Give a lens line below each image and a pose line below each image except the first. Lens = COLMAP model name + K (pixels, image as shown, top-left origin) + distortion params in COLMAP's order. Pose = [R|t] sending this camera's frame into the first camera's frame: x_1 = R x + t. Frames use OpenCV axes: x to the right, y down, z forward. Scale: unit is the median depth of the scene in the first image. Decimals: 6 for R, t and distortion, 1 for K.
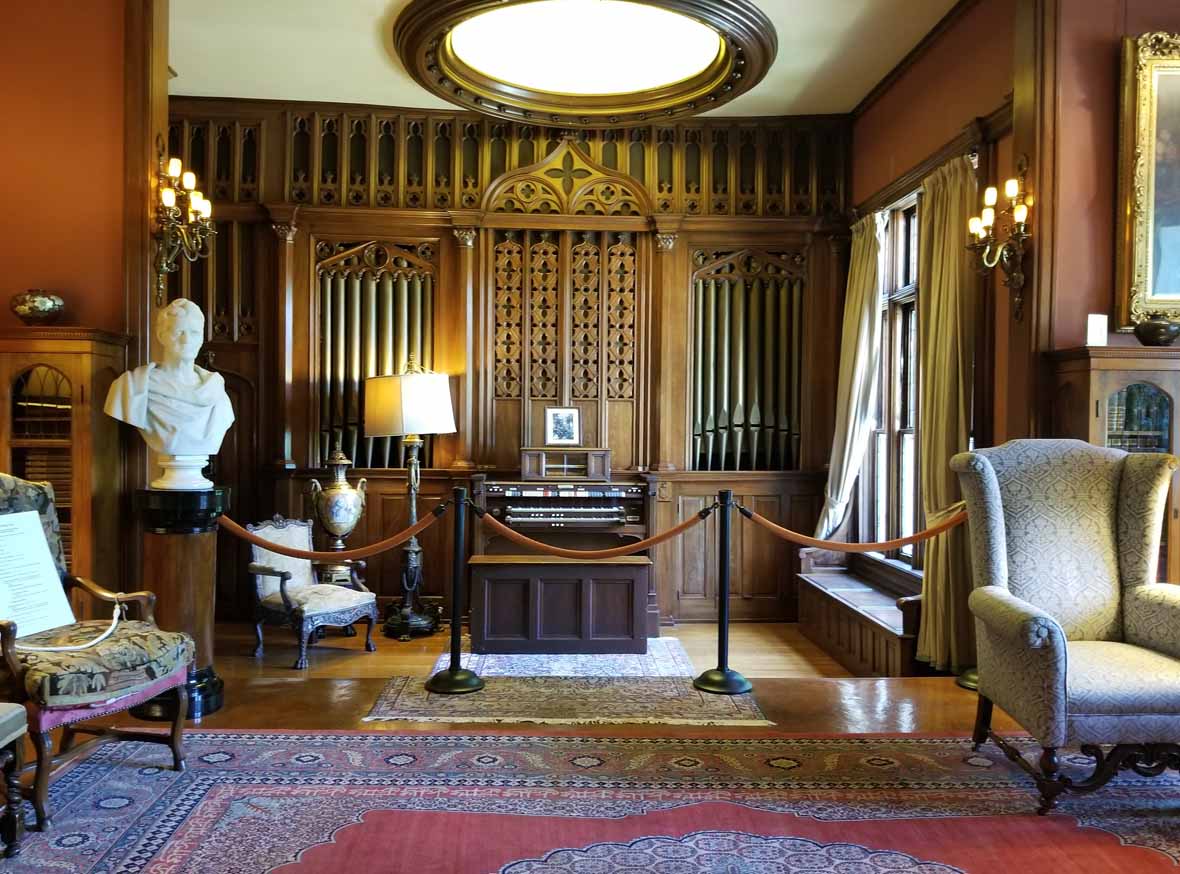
lens RADIAL K [[961.6, 0, 590.0], [0, 961.6, 437.0], [0, 0, 1]] dist [-0.007195, -0.005104]
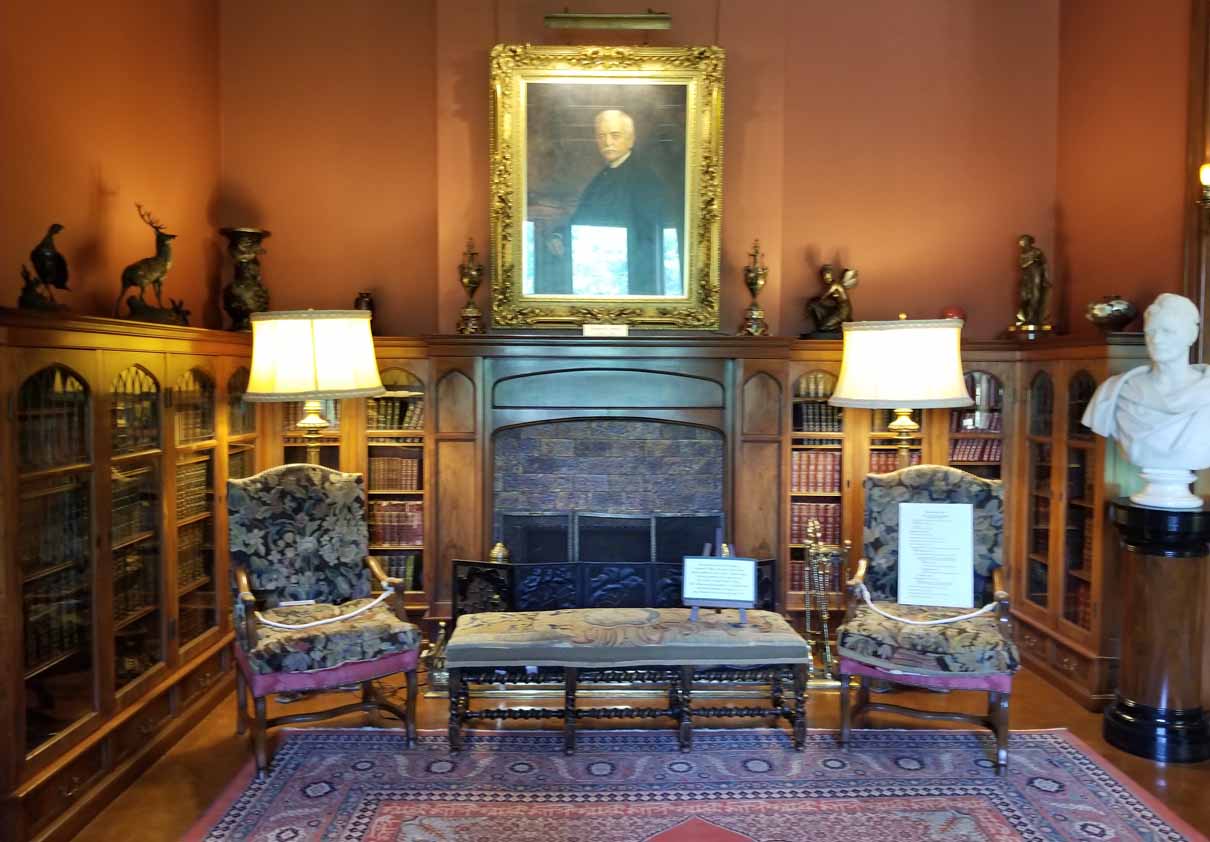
lens RADIAL K [[956.6, 0, 605.0], [0, 956.6, 421.0], [0, 0, 1]] dist [0.000852, -0.006854]
pose [[-0.029740, 0.037858, -0.998840, 0.596977], [-0.020974, 0.999039, 0.038490, -0.059509], [0.999338, 0.022094, -0.028918, 0.614047]]
